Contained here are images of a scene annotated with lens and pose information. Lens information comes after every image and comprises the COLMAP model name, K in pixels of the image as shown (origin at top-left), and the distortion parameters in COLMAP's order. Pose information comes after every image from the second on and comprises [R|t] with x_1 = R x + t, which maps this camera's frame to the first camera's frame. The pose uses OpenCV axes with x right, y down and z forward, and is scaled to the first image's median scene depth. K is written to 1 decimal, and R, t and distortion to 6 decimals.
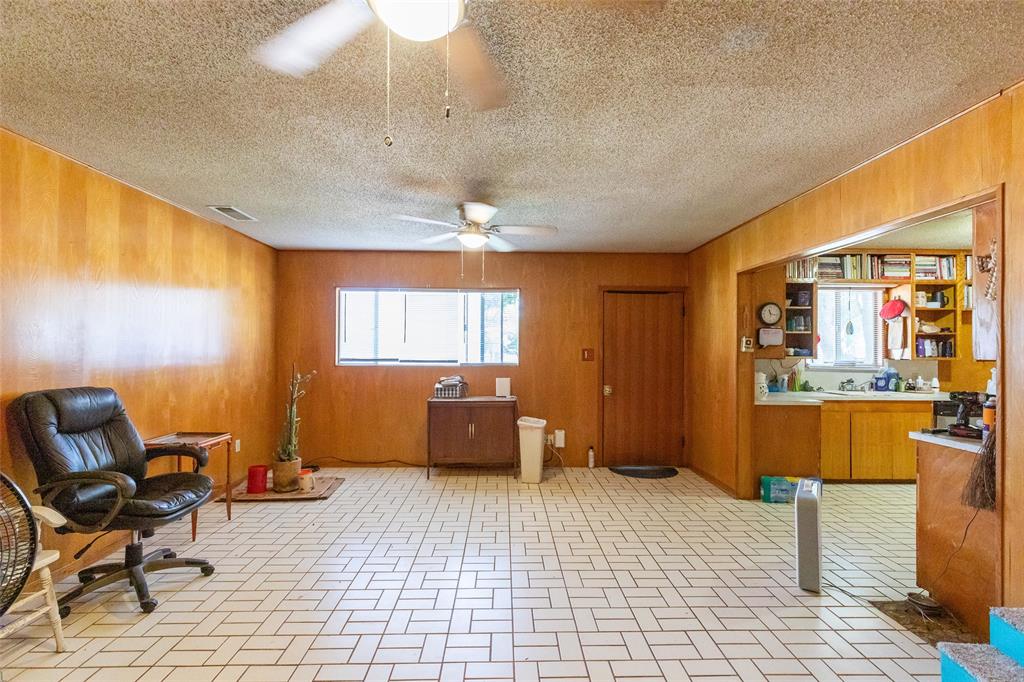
lens RADIAL K [[463.3, 0, 503.6], [0, 463.3, 344.3], [0, 0, 1]] dist [0.006807, -0.000731]
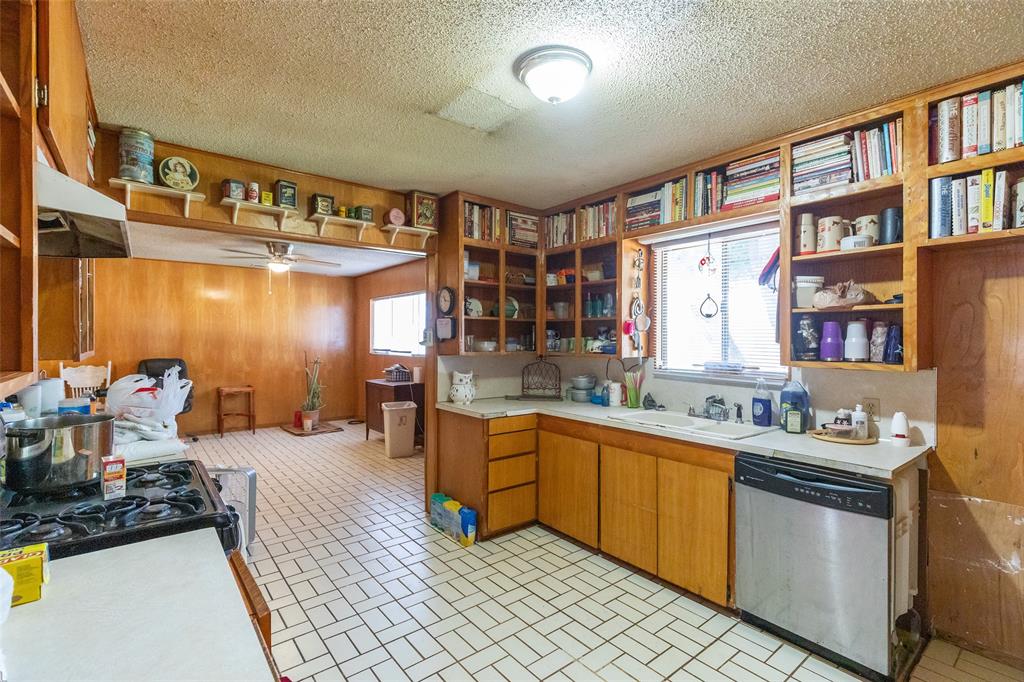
lens RADIAL K [[463.3, 0, 506.0], [0, 463.3, 342.1], [0, 0, 1]] dist [0.006807, -0.000731]
pose [[0.609634, 0.001658, -0.792681, 1.073334], [0.015993, 0.999769, 0.014391, -0.003123], [0.792521, -0.021450, 0.609467, 0.474583]]
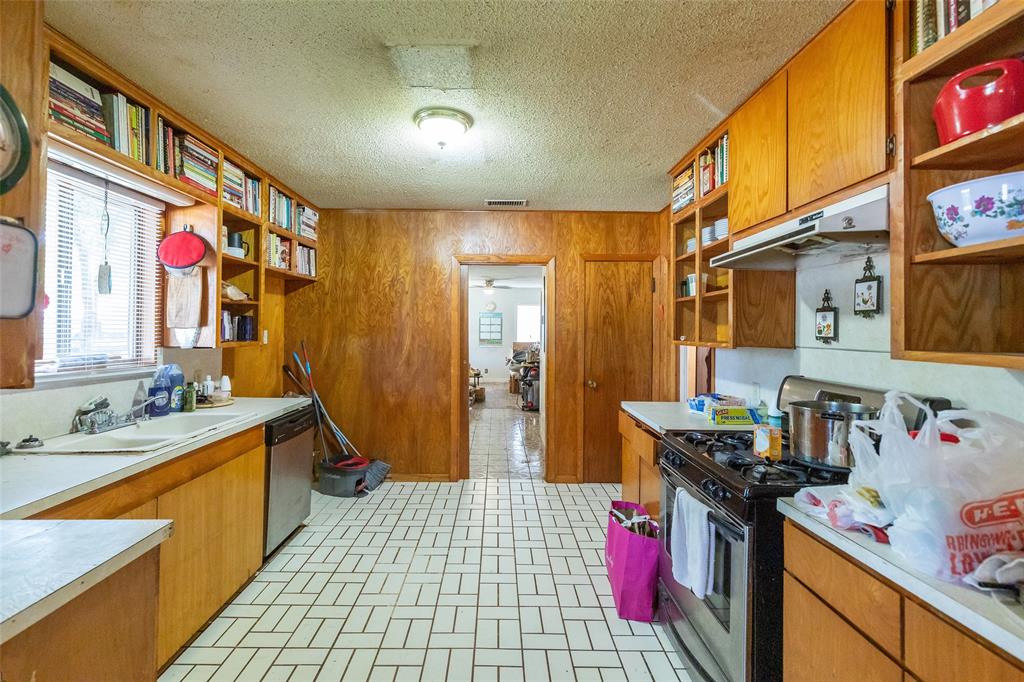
lens RADIAL K [[463.3, 0, 502.6], [0, 463.3, 323.2], [0, 0, 1]] dist [0.006807, -0.000731]
pose [[0.003039, 0.006192, 0.999976, 0.338294], [-0.027029, 0.999616, -0.006107, -0.001233], [-0.999630, -0.027009, 0.003205, 0.659923]]
